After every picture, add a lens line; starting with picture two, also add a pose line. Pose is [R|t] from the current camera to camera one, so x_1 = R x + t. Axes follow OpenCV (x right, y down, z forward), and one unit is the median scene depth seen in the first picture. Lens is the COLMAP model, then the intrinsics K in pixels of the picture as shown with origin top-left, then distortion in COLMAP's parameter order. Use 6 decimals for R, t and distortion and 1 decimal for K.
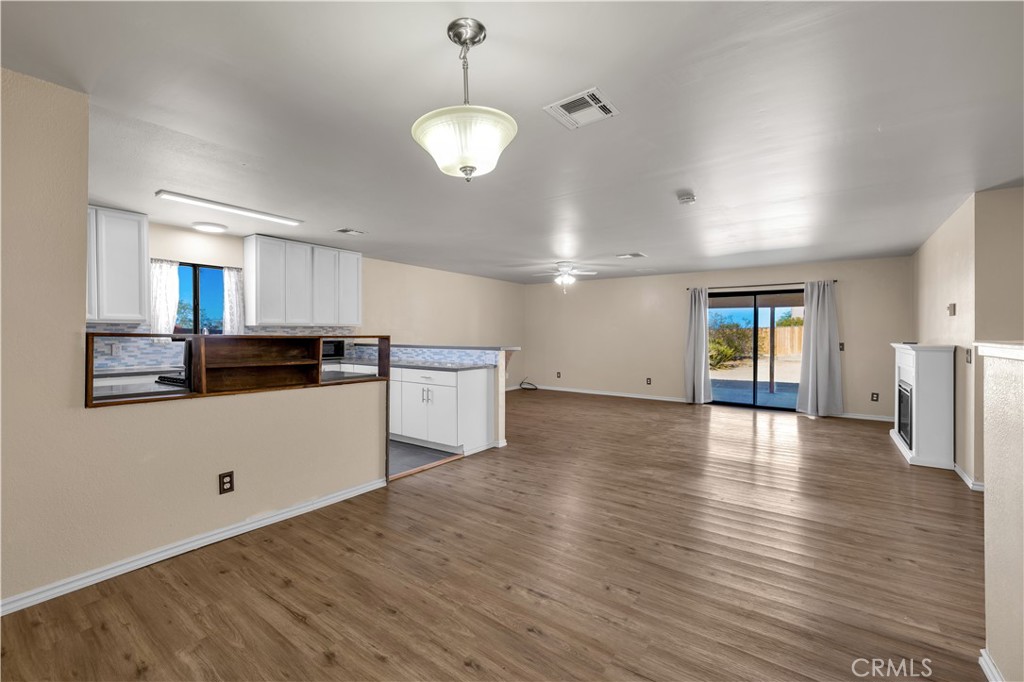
lens RADIAL K [[429.1, 0, 507.0], [0, 429.1, 337.7], [0, 0, 1]] dist [-0.000930, 0.001503]
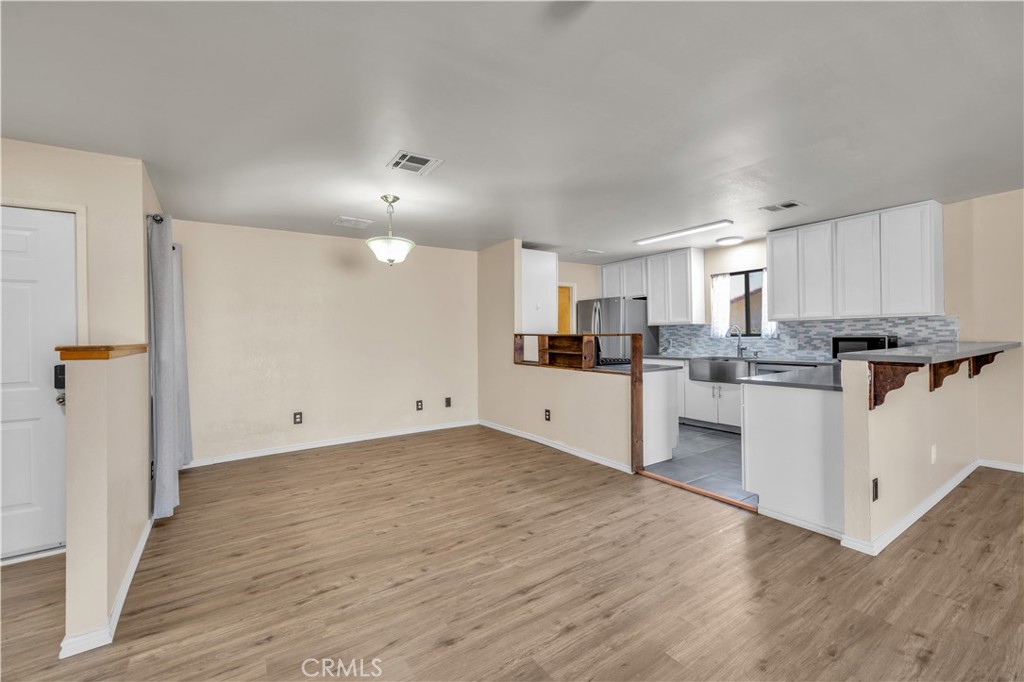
lens RADIAL K [[429.1, 0, 508.3], [0, 429.1, 335.4], [0, 0, 1]] dist [-0.000930, 0.001503]
pose [[-0.337926, 0.005318, -0.941158, 0.522731], [0.008647, 0.999959, 0.002546, -0.003716], [0.941133, -0.007278, -0.337959, 0.681491]]
